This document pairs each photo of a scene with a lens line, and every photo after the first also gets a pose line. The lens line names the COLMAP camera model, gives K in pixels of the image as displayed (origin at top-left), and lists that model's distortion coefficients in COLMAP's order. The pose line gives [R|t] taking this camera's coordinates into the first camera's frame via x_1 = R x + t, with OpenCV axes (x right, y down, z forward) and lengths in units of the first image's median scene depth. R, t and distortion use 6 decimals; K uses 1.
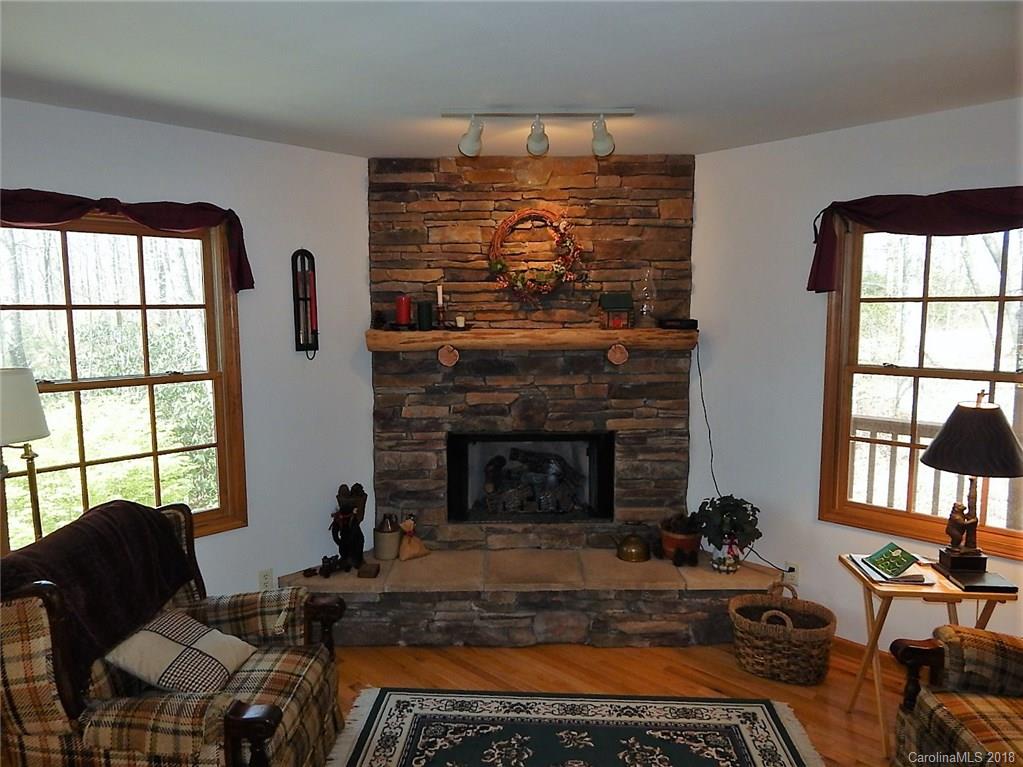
lens RADIAL K [[682.6, 0, 519.3], [0, 682.6, 381.8], [0, 0, 1]] dist [-0.007737, 0.000269]
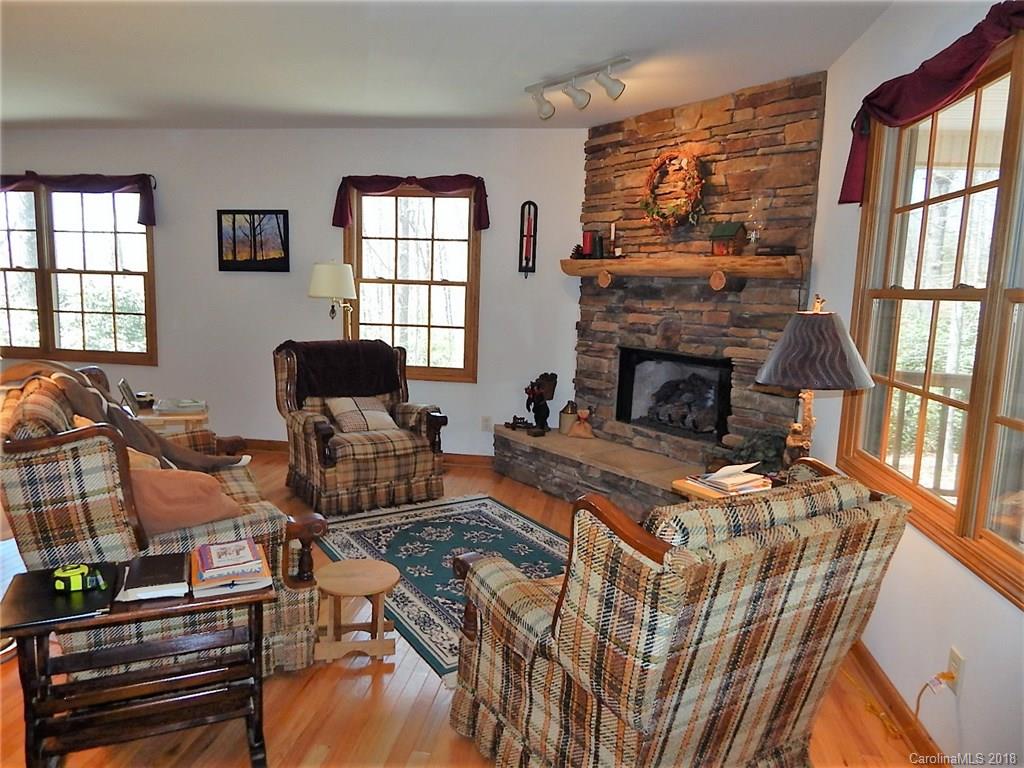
lens RADIAL K [[684.5, 0, 512.0], [0, 684.5, 384.0], [0, 0, 1]] dist [-0.018016, -0.002078]
pose [[0.589078, 0.138181, -0.796174, 0.799322], [-0.123147, 0.989114, 0.080553, 0.070245], [0.798637, 0.050595, 0.599682, 0.117918]]
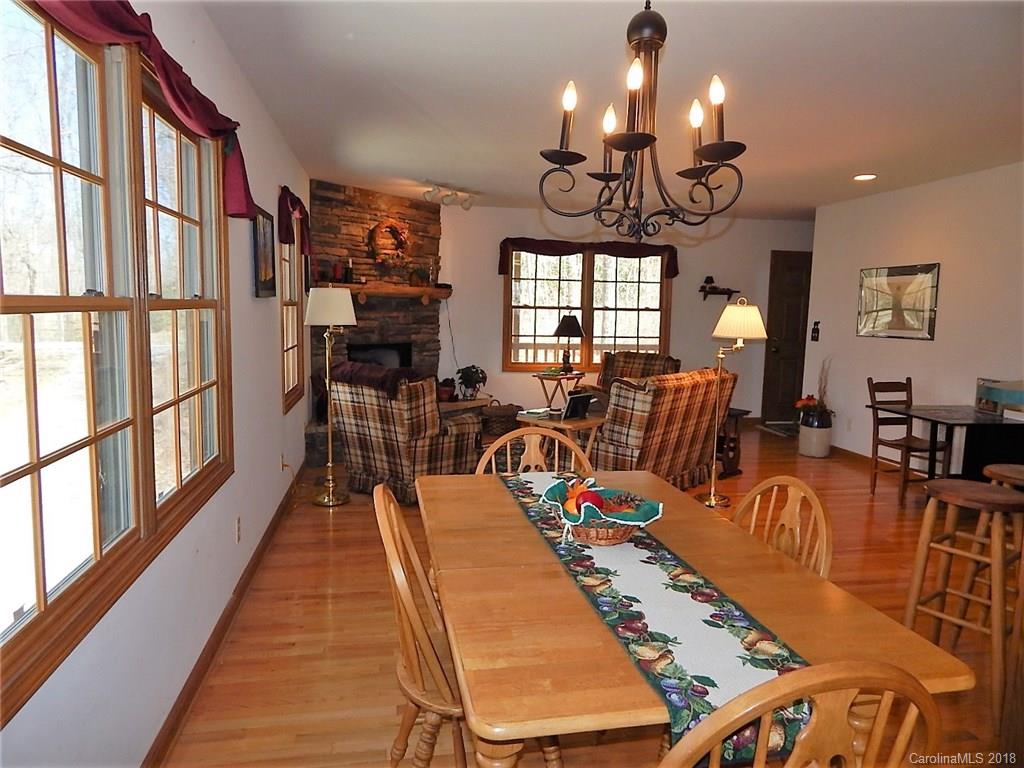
lens RADIAL K [[683.3, 0, 519.8], [0, 683.3, 382.3], [0, 0, 1]] dist [-0.007737, 0.000269]
pose [[0.570728, -0.071433, 0.818026, -1.322442], [0.062384, 0.997102, 0.043545, 0.127323], [-0.818766, 0.026179, 0.573530, -0.362269]]
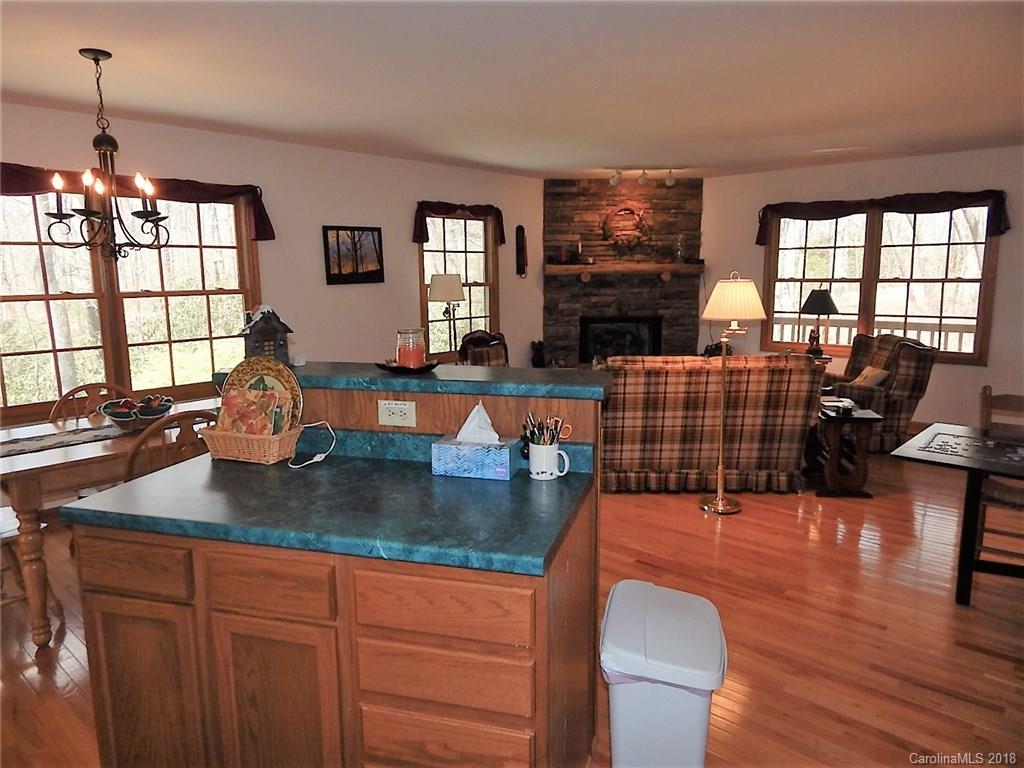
lens RADIAL K [[698.8, 0, 512.0], [0, 698.8, 384.0], [0, 0, 1]] dist [-0.026409, -0.004010]
pose [[0.998736, -0.012404, 0.048702, -0.421736], [0.009859, 0.998591, 0.052144, 0.168168], [-0.049280, -0.051598, 0.997451, -1.080827]]
